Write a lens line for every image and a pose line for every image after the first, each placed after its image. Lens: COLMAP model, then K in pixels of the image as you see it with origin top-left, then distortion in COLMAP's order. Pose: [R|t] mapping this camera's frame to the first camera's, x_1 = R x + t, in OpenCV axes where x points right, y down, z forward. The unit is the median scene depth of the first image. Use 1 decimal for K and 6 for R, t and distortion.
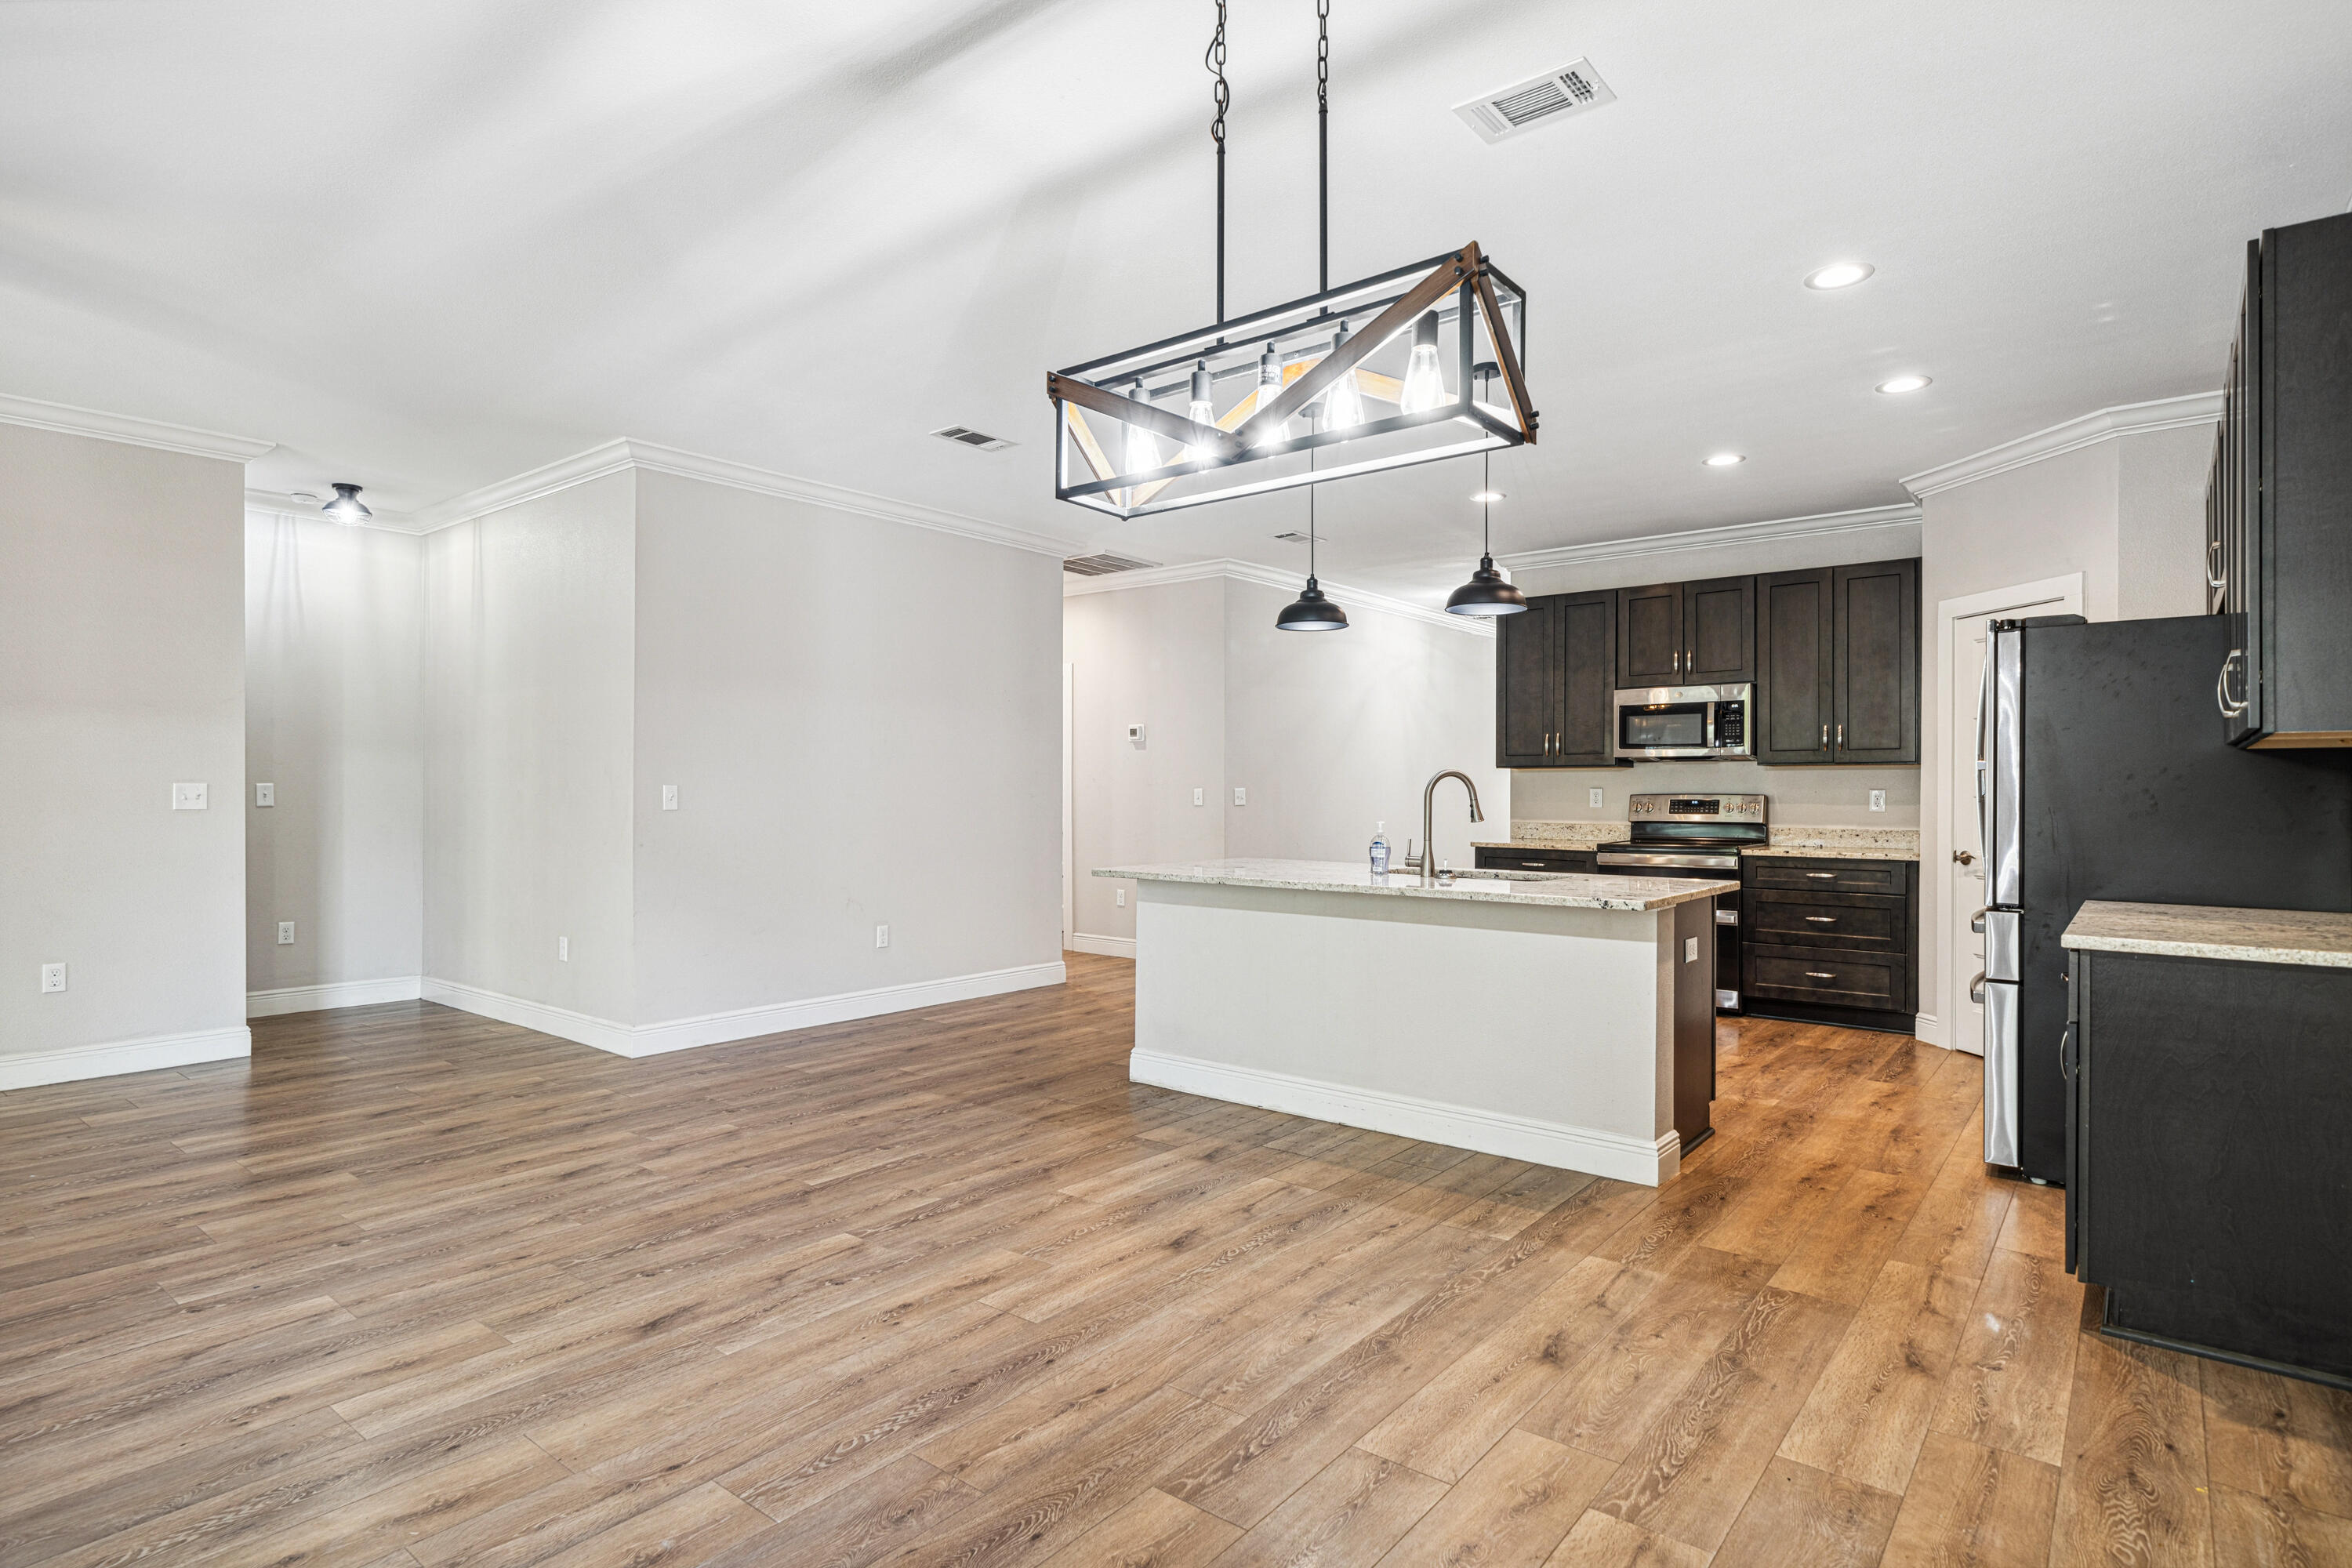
lens RADIAL K [[1217.5, 0, 1170.8], [0, 1217.5, 787.3], [0, 0, 1]] dist [0.003259, 0.000036]
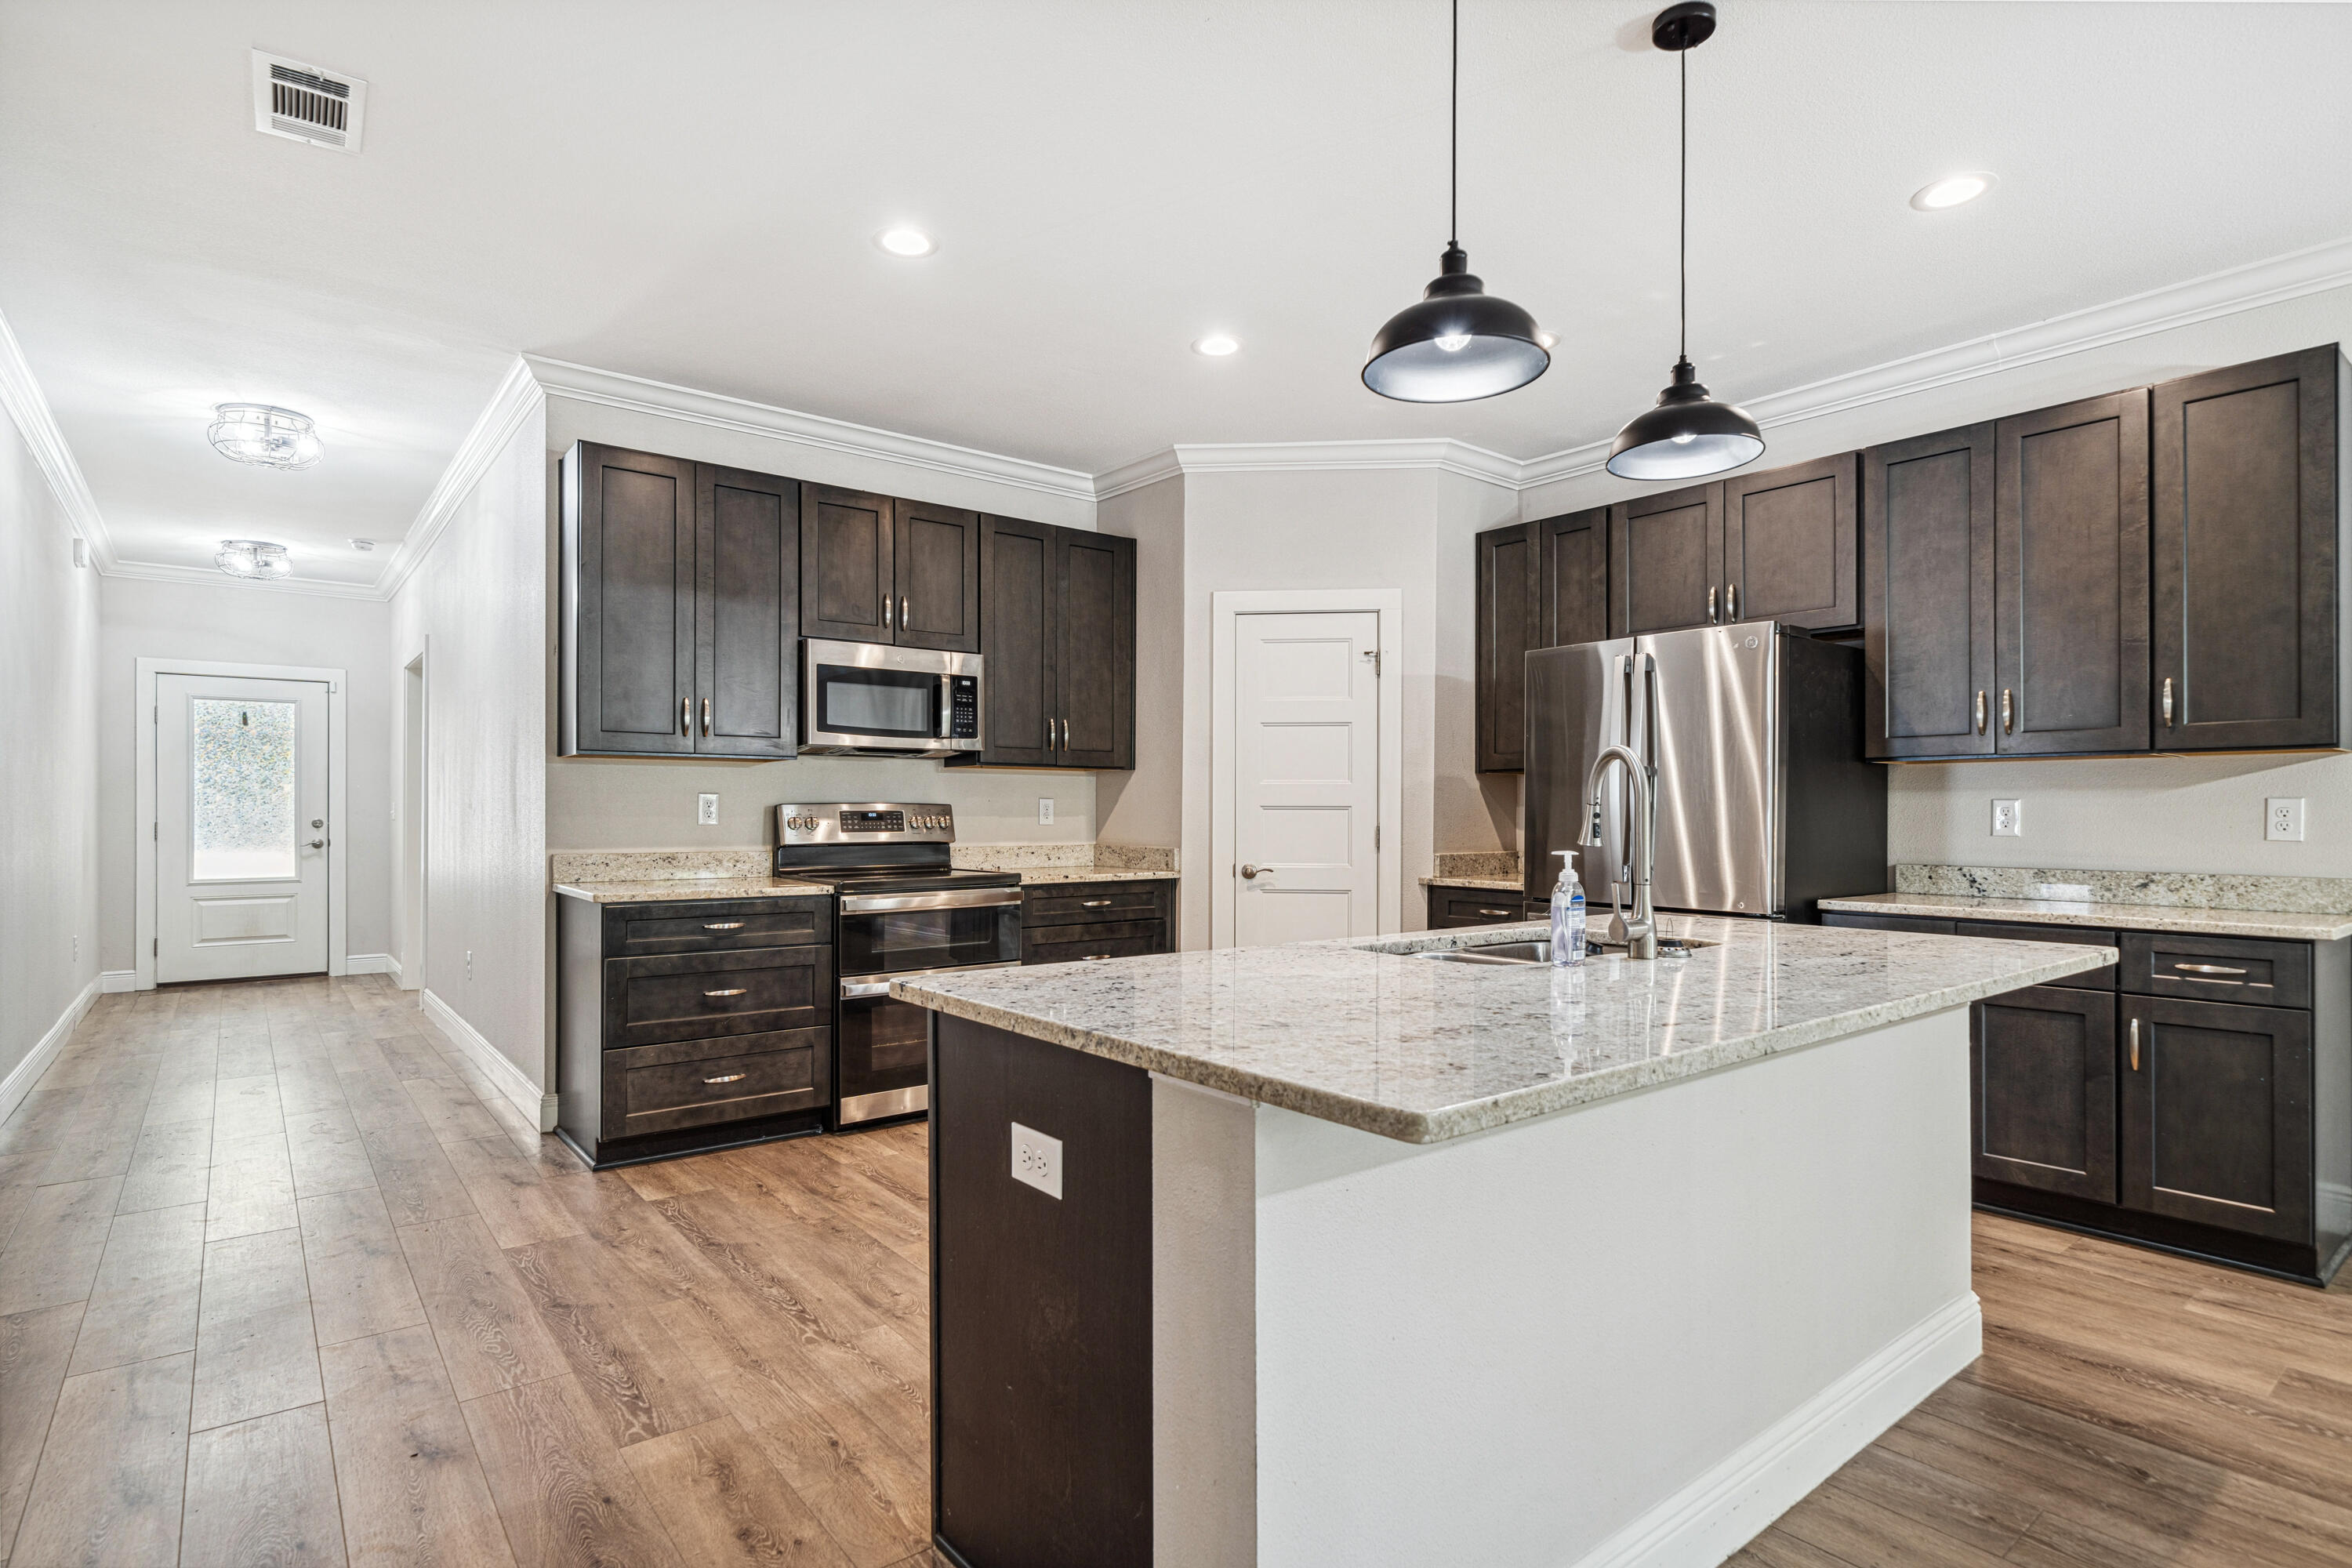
lens RADIAL K [[1178.7, 0, 1165.9], [0, 1178.7, 810.2], [0, 0, 1]] dist [0.000792, 0.000452]
pose [[0.220125, 0.000581, 0.975472, -0.206879], [-0.003664, 0.999993, 0.000232, 0.009287], [-0.975465, -0.003625, 0.220126, 0.736712]]
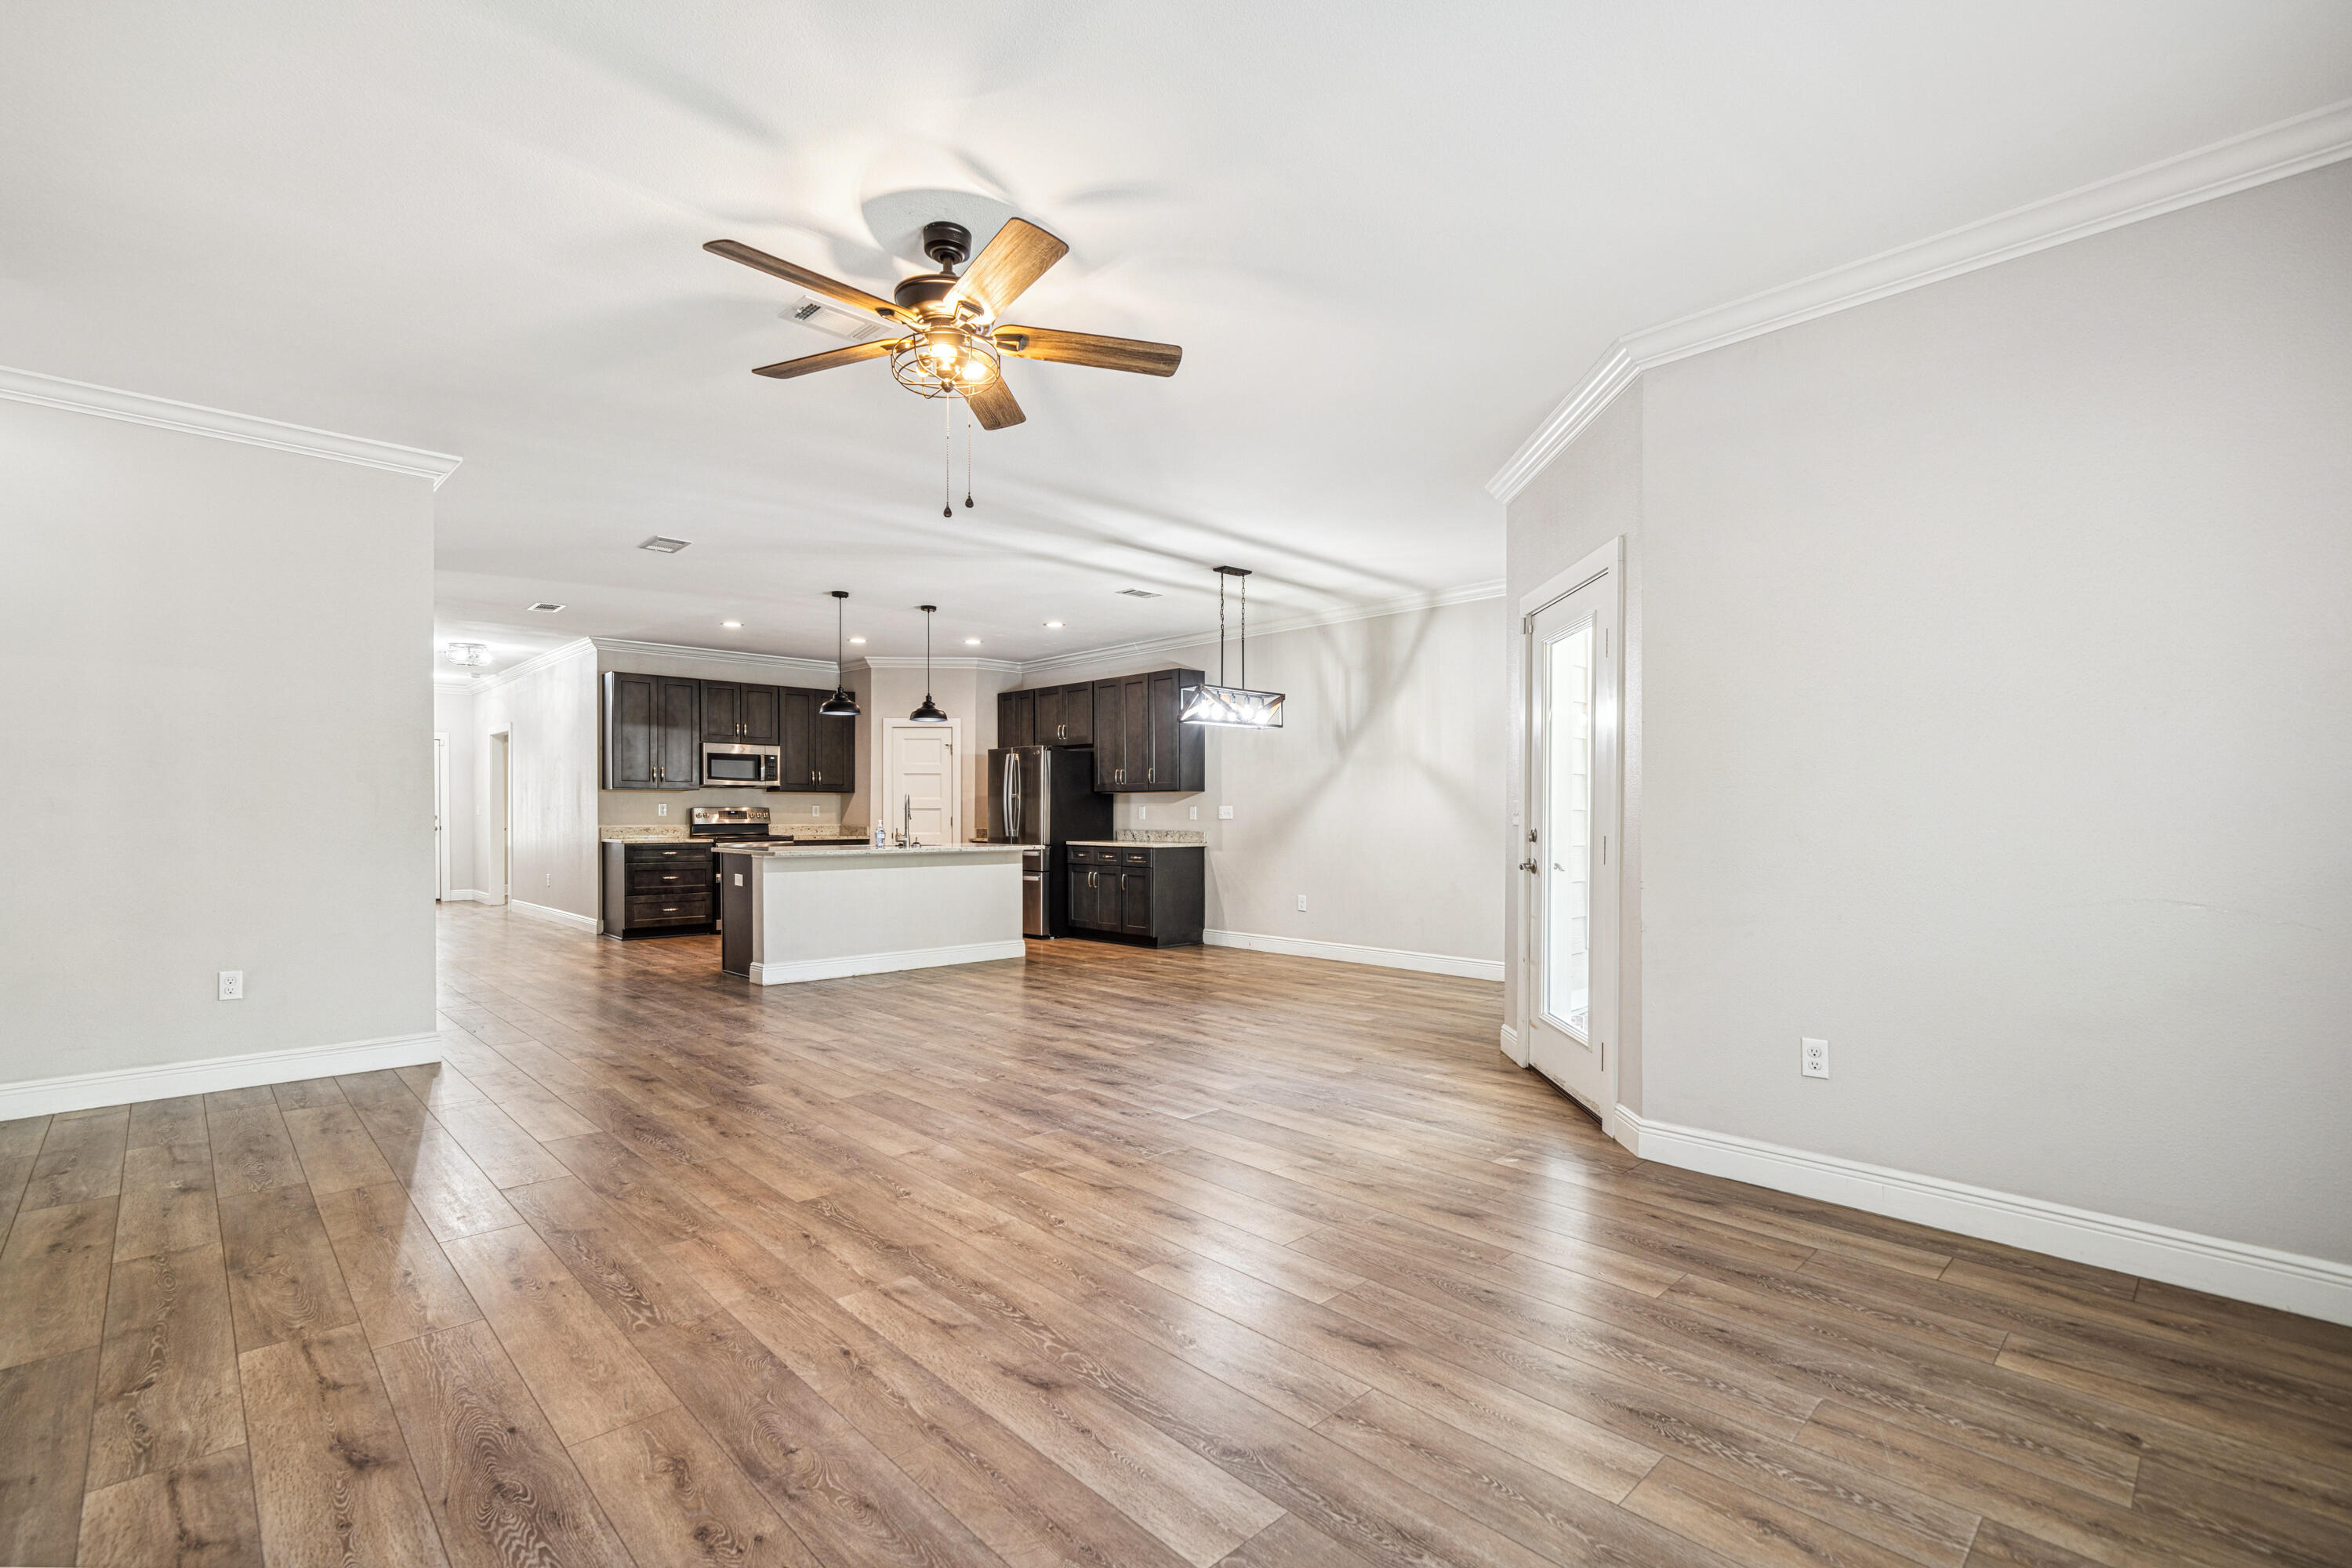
lens RADIAL K [[1047.0, 0, 1166.9], [0, 1047.0, 820.1], [0, 0, 1]] dist [-0.000114, -0.000238]
pose [[0.130259, -0.009438, 0.991435, -1.000389], [-0.003251, 0.999945, 0.009947, 0.007297], [-0.991475, -0.004519, 0.130221, 0.228925]]
